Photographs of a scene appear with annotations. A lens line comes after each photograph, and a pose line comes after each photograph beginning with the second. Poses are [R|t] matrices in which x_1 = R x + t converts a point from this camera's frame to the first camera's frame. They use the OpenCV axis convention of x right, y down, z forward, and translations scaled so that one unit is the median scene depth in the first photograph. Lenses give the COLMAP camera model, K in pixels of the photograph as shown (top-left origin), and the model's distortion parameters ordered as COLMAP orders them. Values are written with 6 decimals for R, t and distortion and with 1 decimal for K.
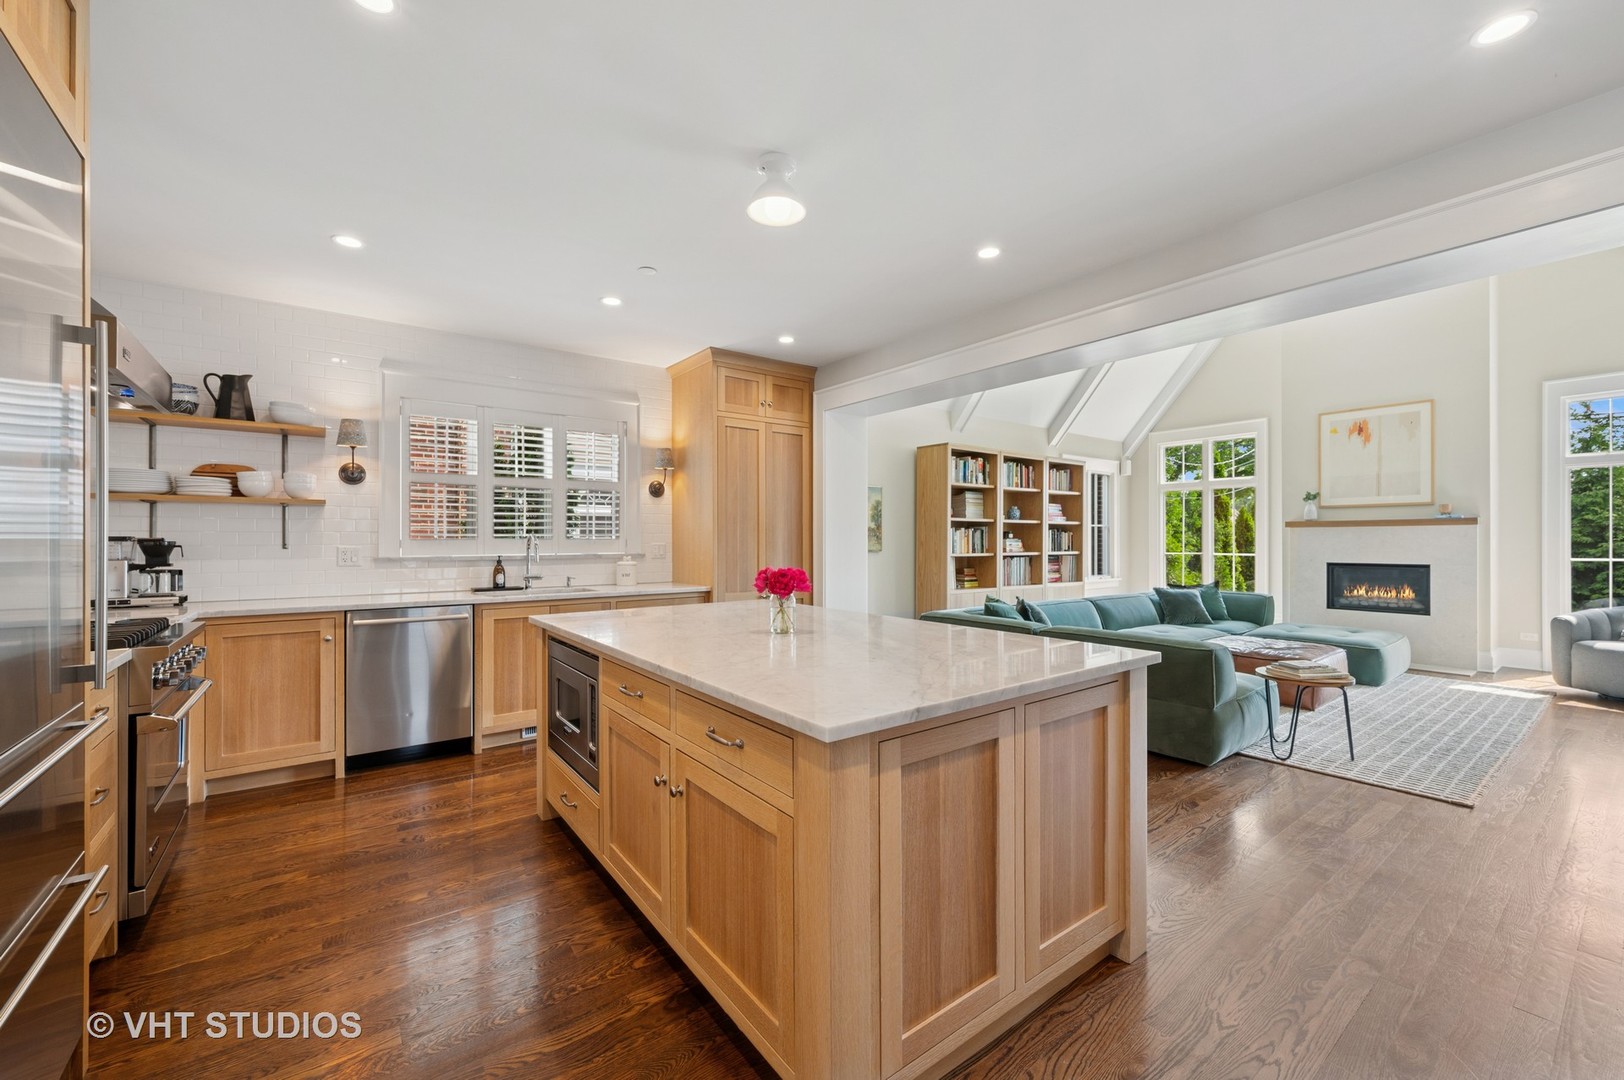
lens RADIAL K [[646.7, 0, 815.6], [0, 646.7, 543.2], [0, 0, 1]] dist [-0.000523, -0.000176]
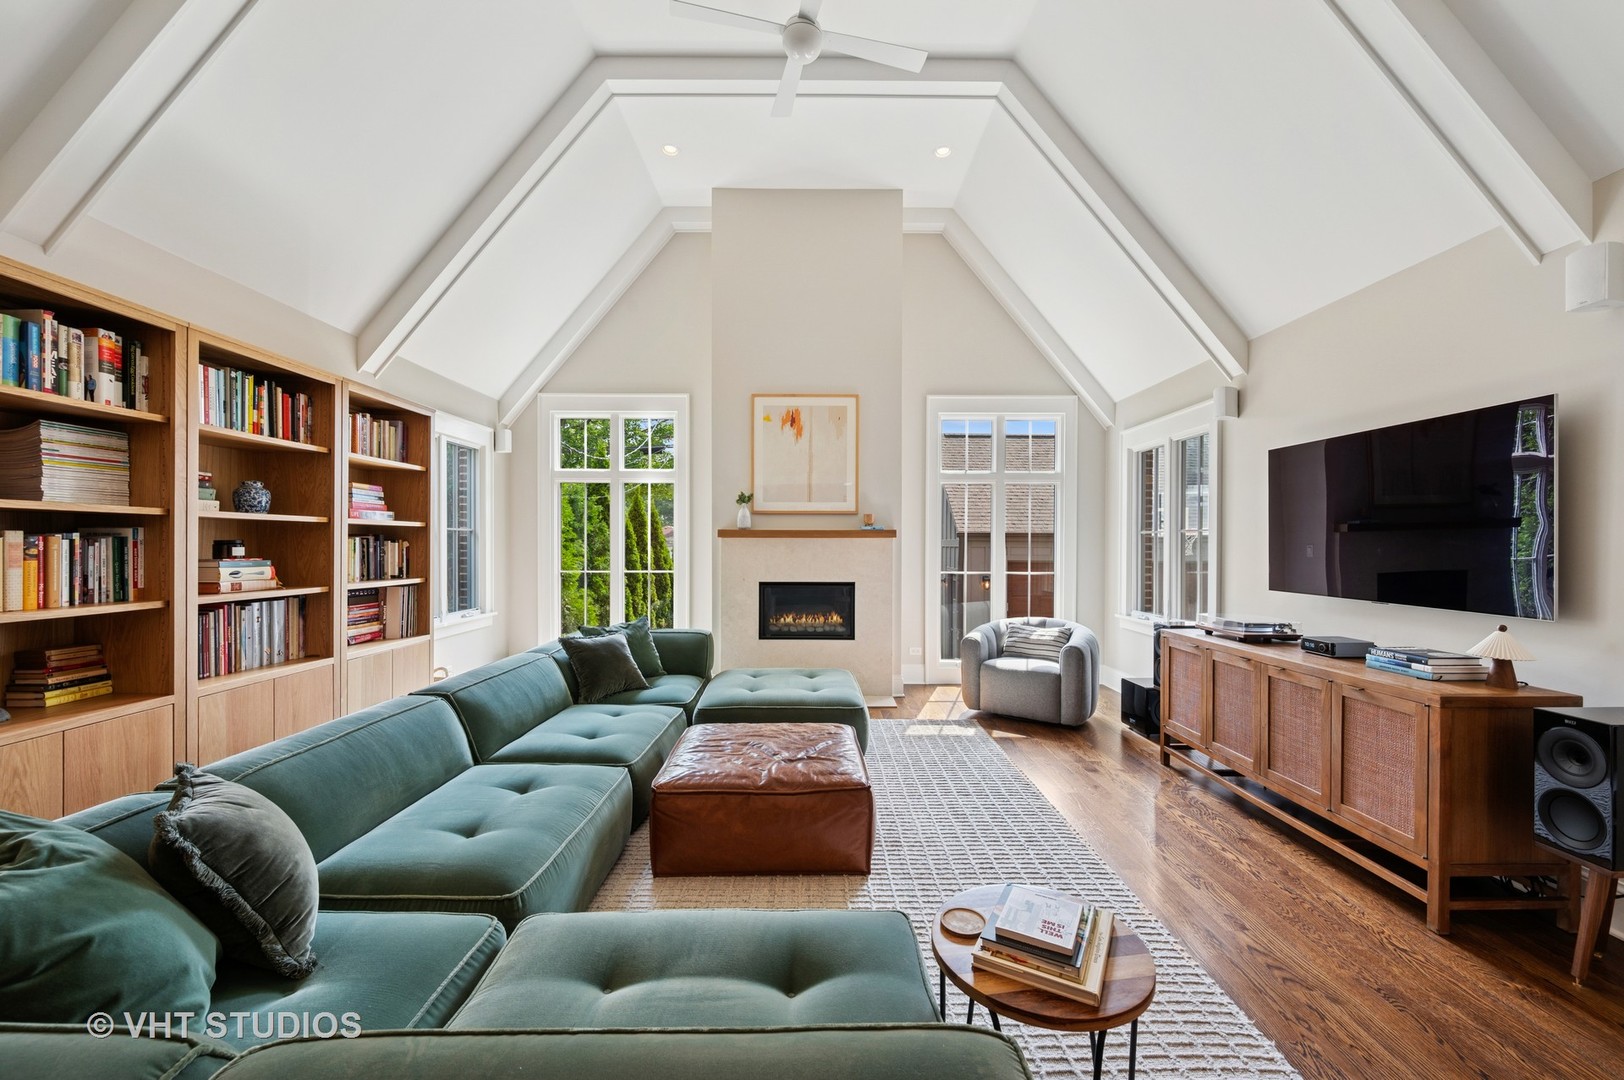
lens RADIAL K [[646.7, 0, 815.6], [0, 646.7, 543.2], [0, 0, 1]] dist [-0.000523, -0.000176]
pose [[0.605405, 0.002734, 0.795913, 0.196135], [0.000609, 0.999992, -0.003898, -0.014812], [-0.795917, 0.002844, 0.605399, 0.457981]]
